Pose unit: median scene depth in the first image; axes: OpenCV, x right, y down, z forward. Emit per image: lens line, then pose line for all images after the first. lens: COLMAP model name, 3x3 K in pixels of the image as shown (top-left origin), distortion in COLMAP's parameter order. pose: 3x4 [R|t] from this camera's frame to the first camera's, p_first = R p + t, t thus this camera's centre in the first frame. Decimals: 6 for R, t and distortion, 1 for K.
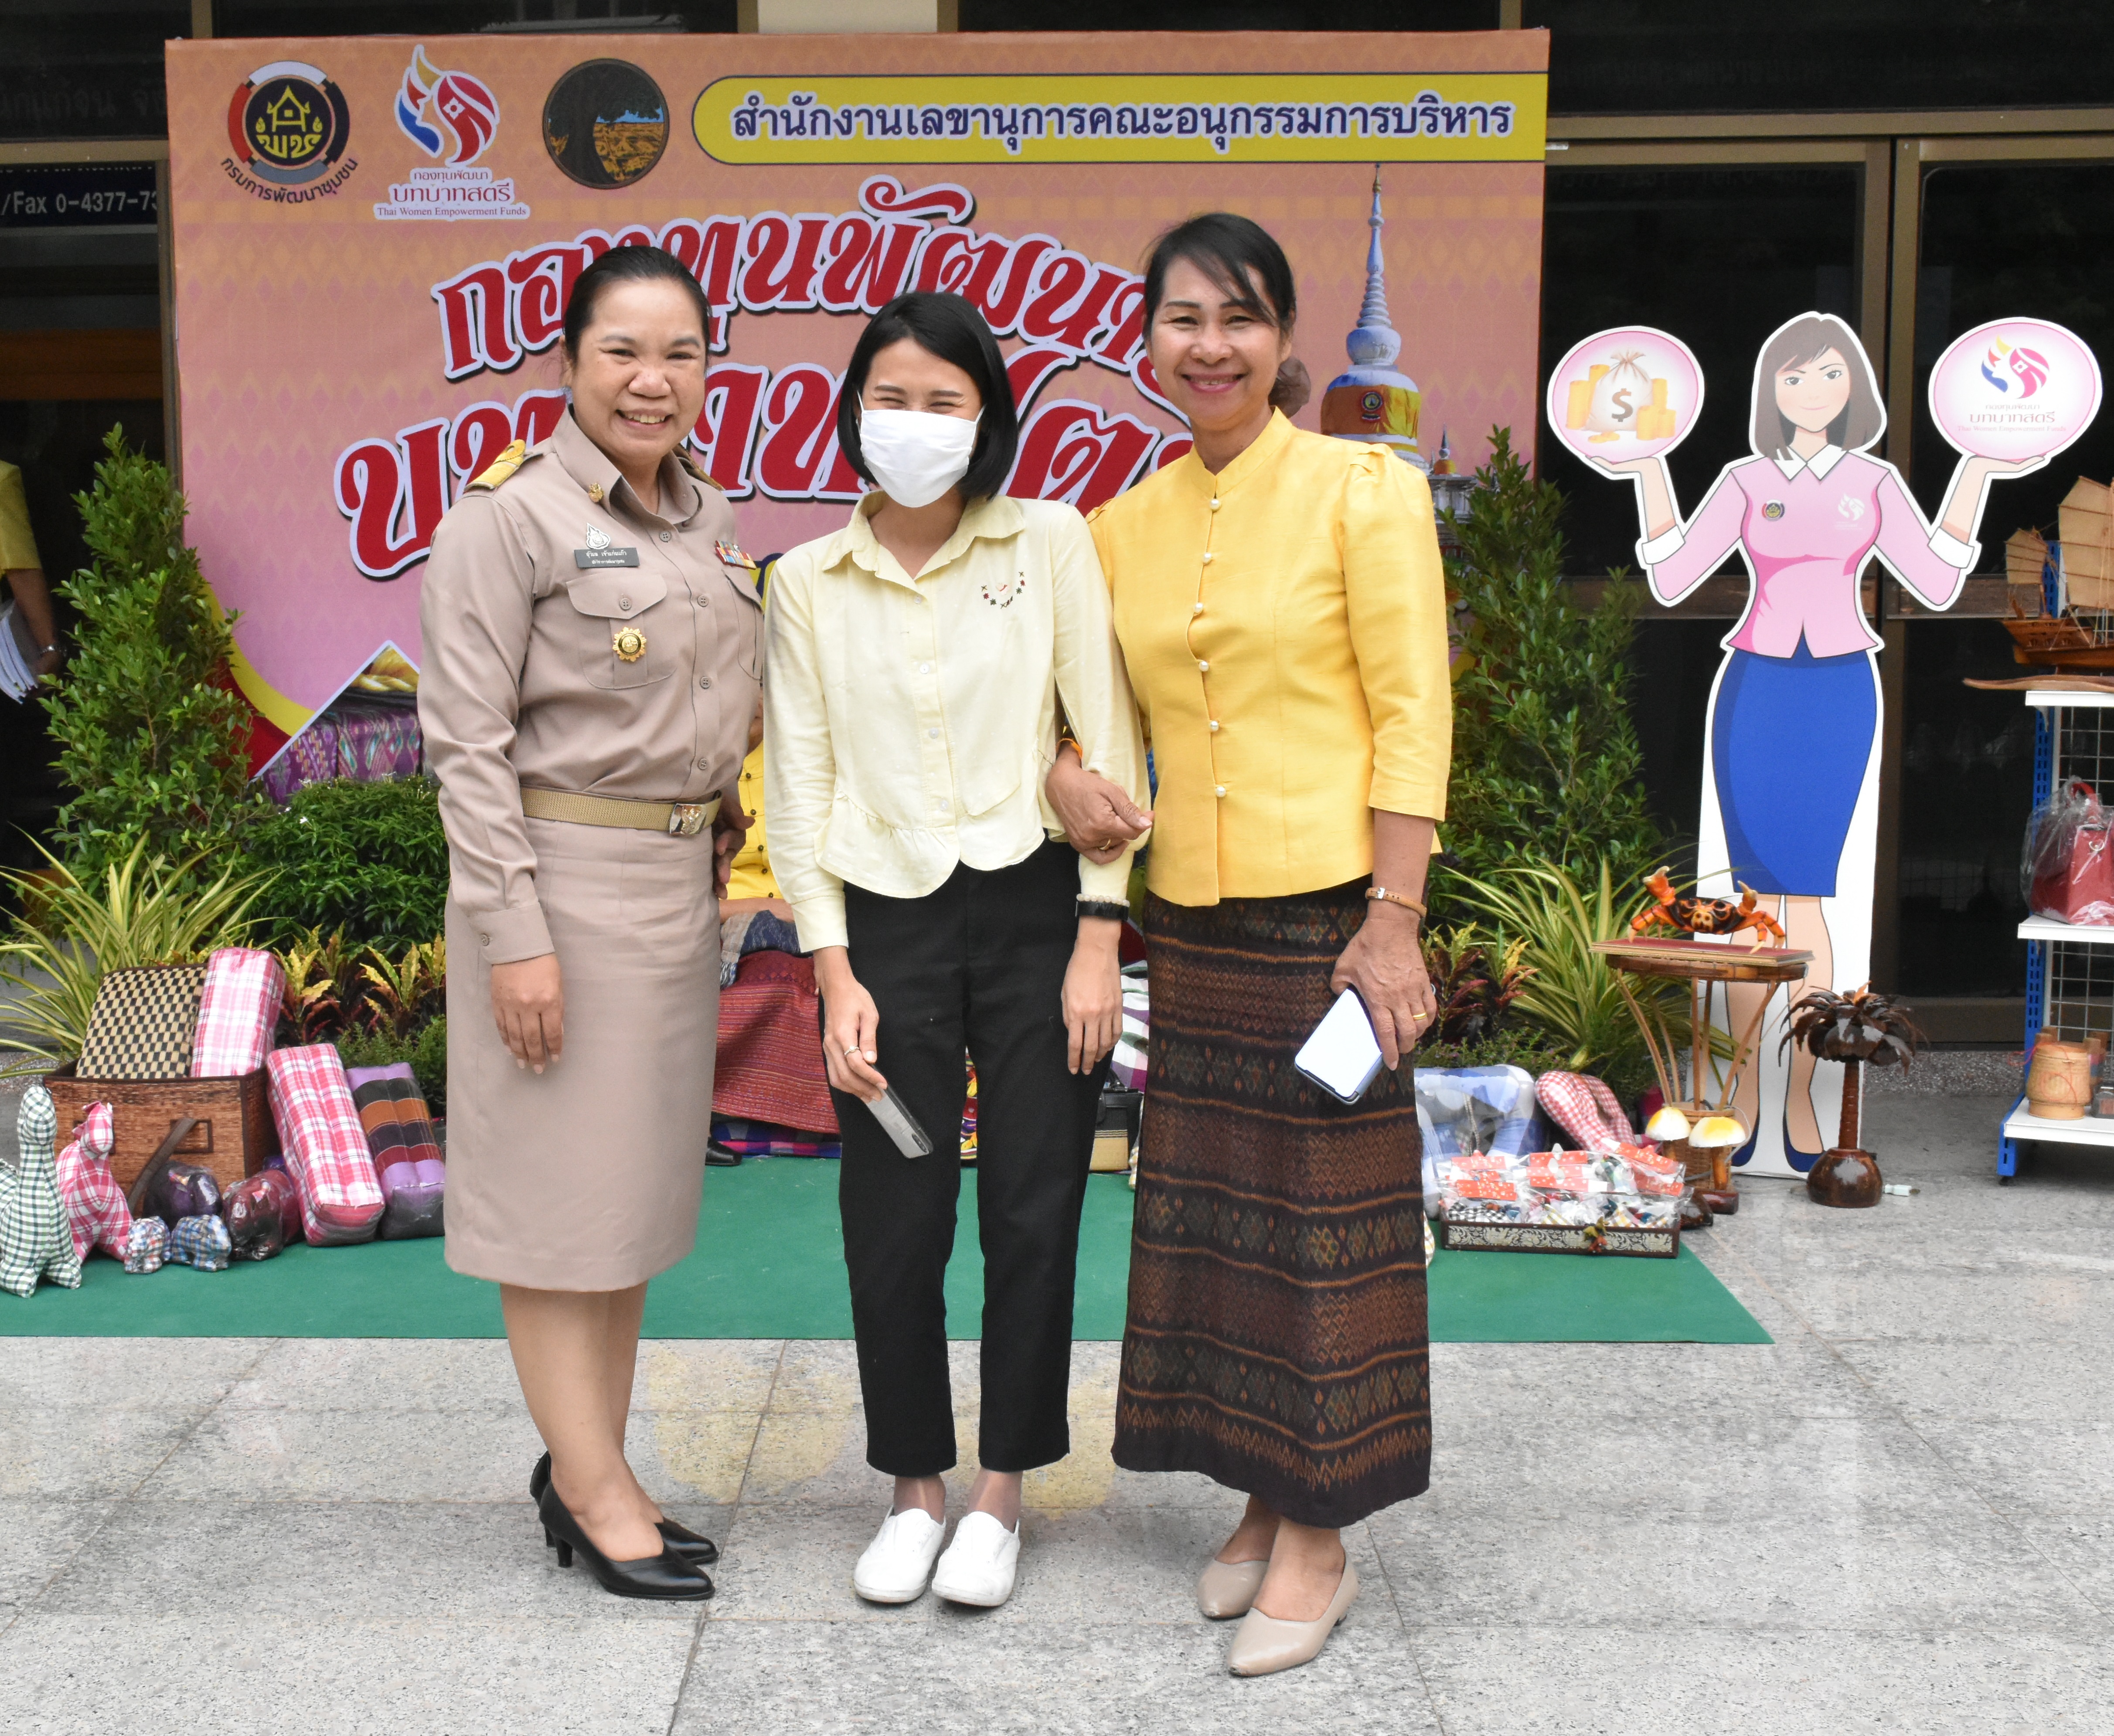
lens RADIAL K [[2903.2, 0, 867.2], [0, 2903.2, 868.4], [0, 0, 1]] dist [0.006076, 0.001714]
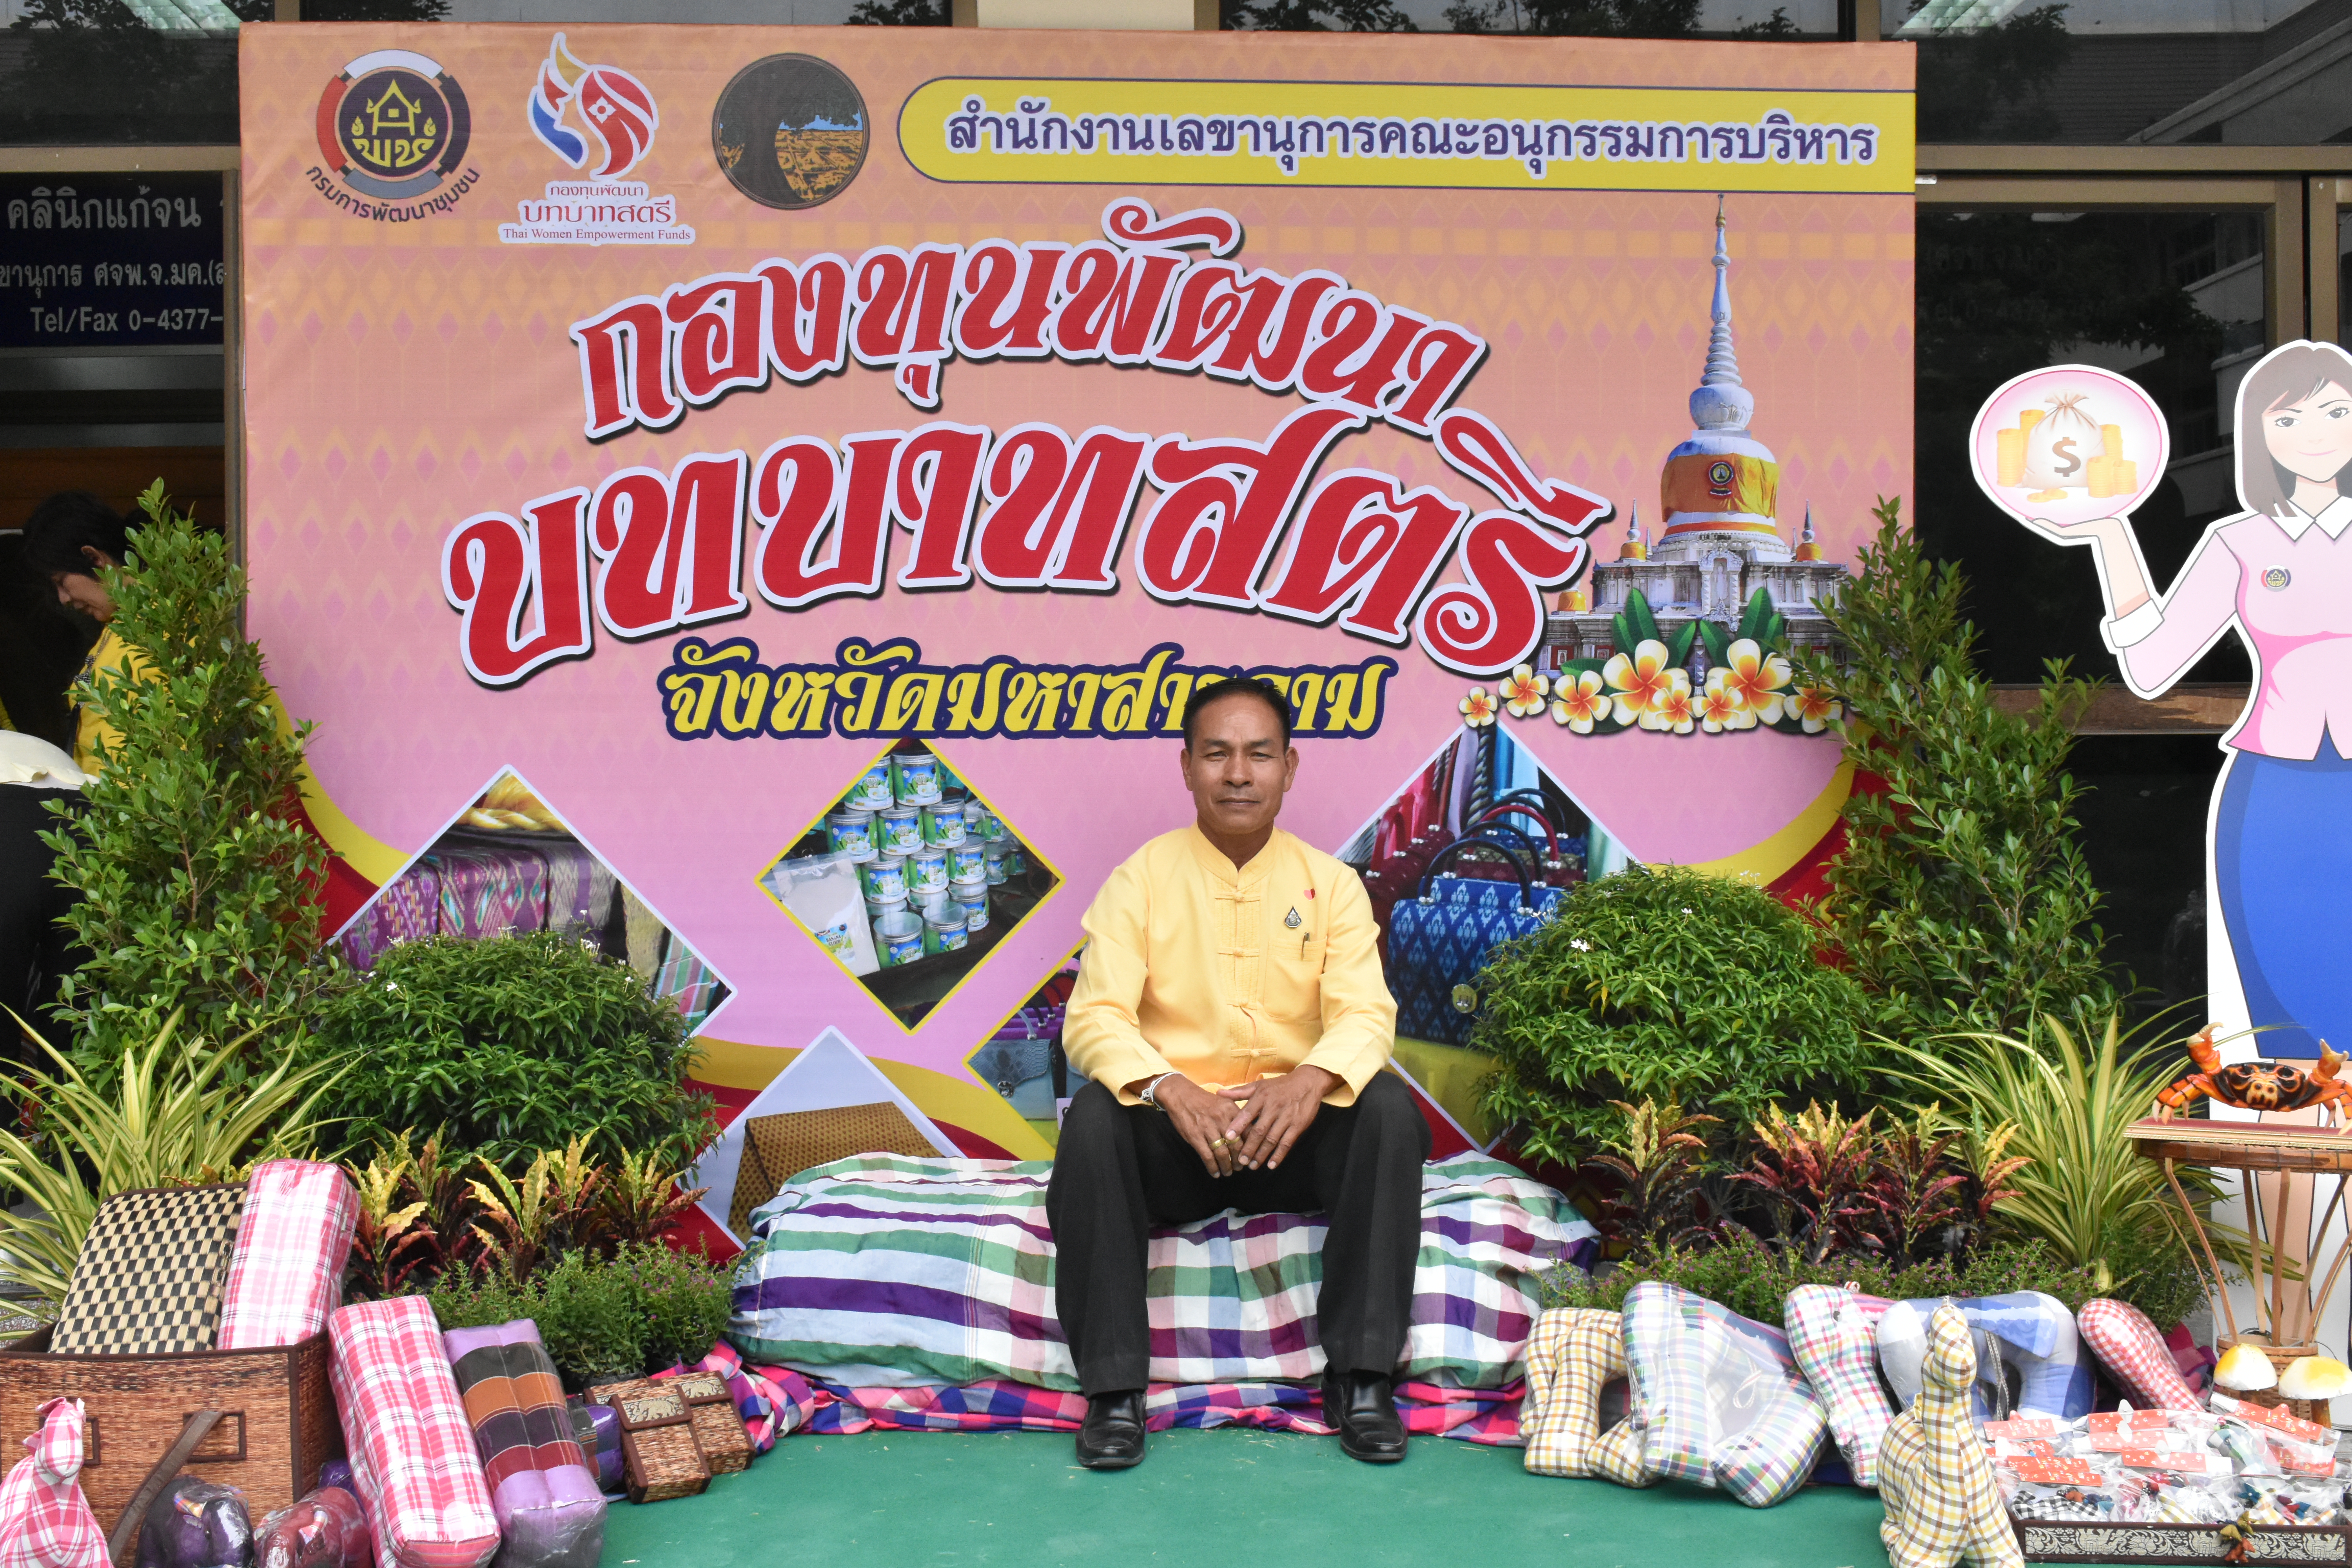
lens RADIAL K [[2558.2, 0, 1150.6], [0, 2558.2, 782.0], [0, 0, 1]] dist [-0.014820, 0.016640]
pose [[0.995732, -0.002036, 0.092269, -0.056382], [0.012736, 0.993223, -0.115526, 0.009003], [-0.091408, 0.116208, 0.989010, 0.304937]]
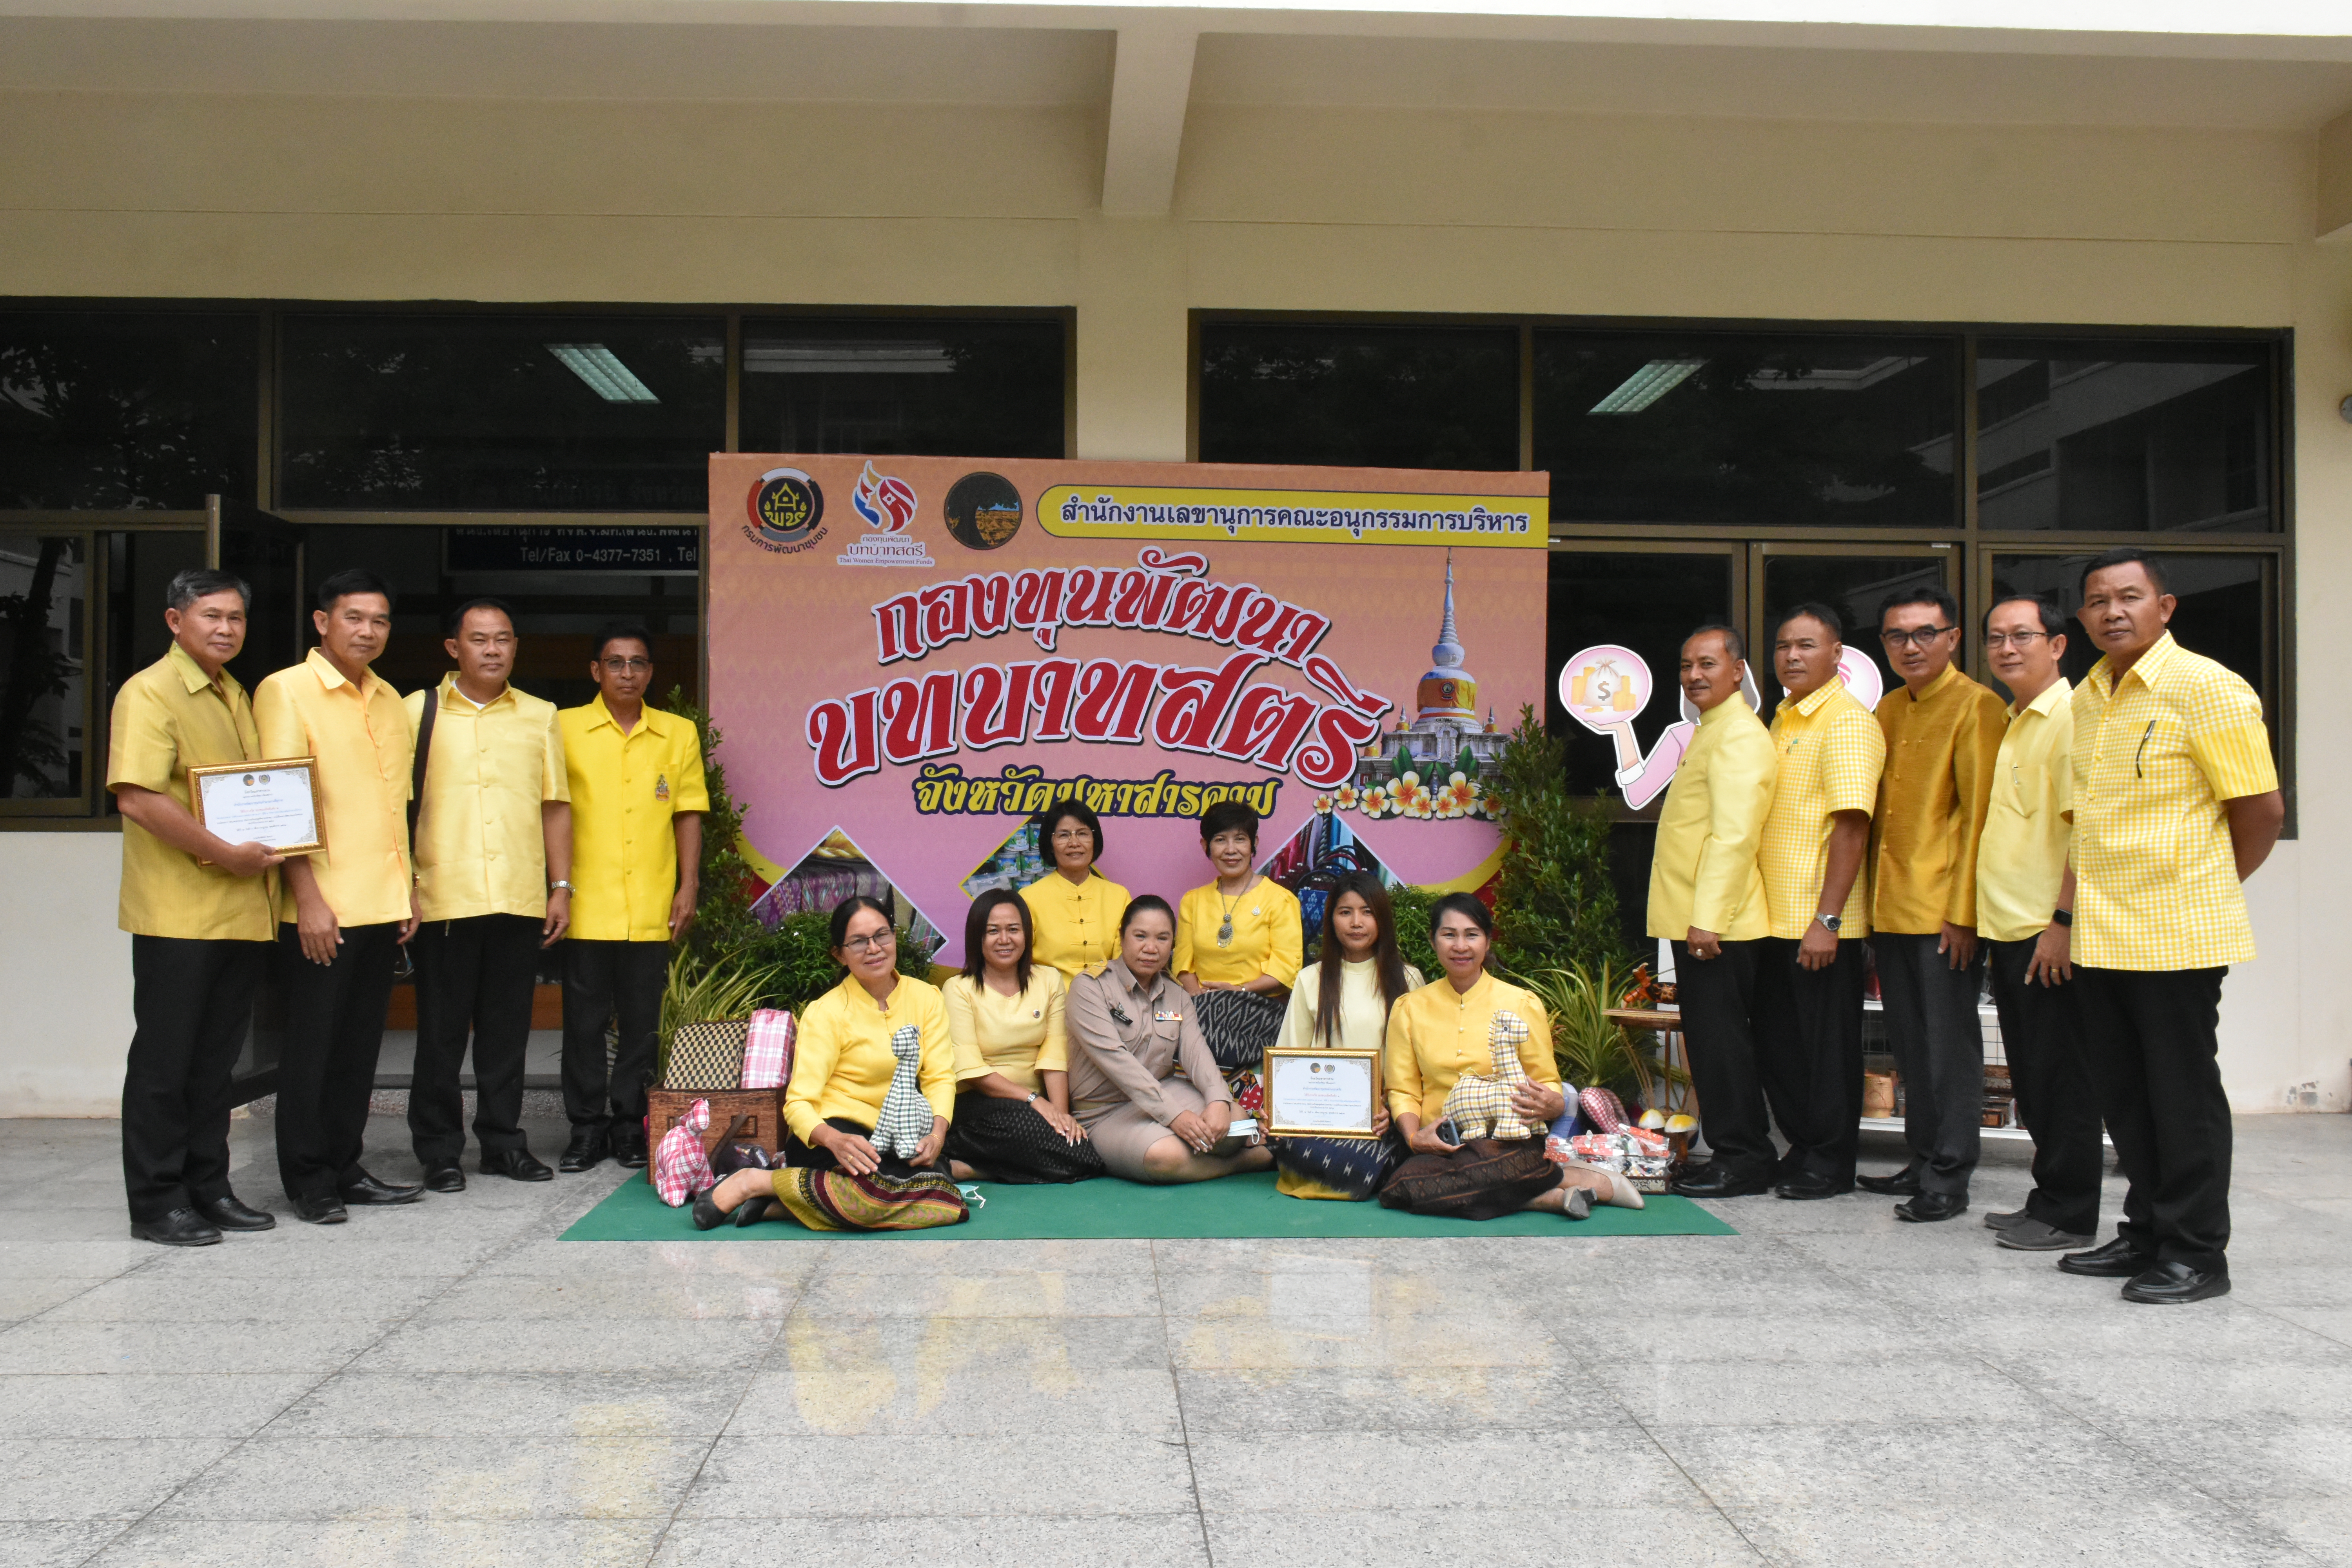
lens RADIAL K [[1992.5, 0, 1164.3], [0, 1992.5, 781.8], [0, 0, 1]] dist [-0.017486, 0.001302]
pose [[0.995383, 0.015403, 0.094739, -0.092925], [-0.003265, 0.991902, -0.126963, 0.036022], [-0.095928, 0.126067, 0.987373, -0.093827]]
